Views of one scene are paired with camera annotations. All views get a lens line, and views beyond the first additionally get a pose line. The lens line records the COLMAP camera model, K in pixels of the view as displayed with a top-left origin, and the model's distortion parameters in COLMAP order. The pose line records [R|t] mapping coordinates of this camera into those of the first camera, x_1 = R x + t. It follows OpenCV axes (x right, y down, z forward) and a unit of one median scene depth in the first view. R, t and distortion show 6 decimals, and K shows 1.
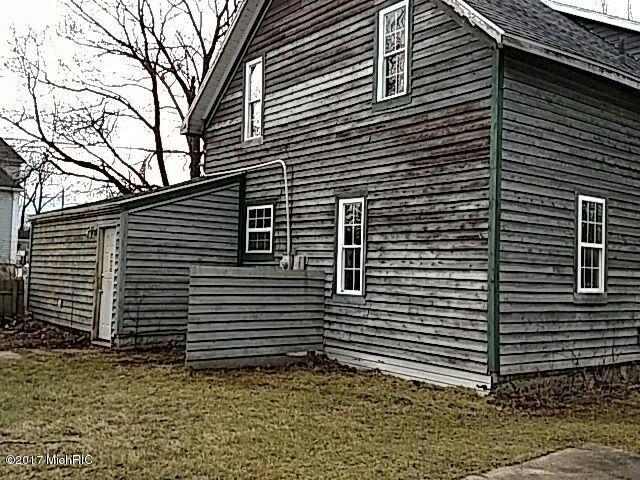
lens RADIAL K [[664.1, 0, 320.3], [0, 664.1, 238.0], [0, 0, 1]] dist [0.077409, 0.000000]
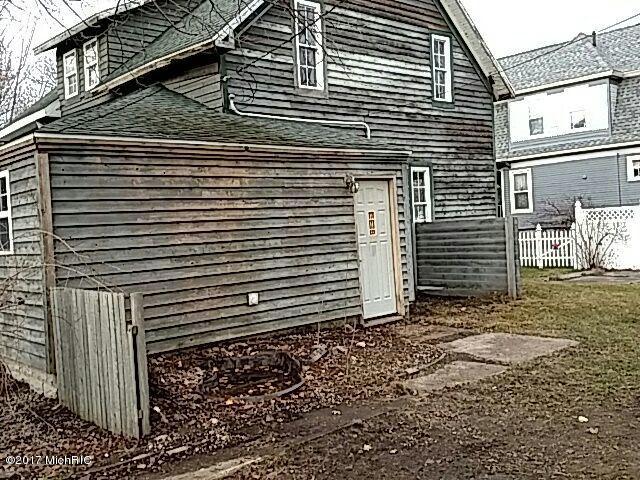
lens RADIAL K [[664.1, 0, 319.7], [0, 664.1, 241.2], [0, 0, 1]] dist [0.077409, 0.000000]
pose [[-0.060811, -0.046794, 0.997052, -1.323309], [0.009791, 0.998824, 0.047474, 0.023830], [-0.998101, 0.012649, -0.060281, 1.336775]]
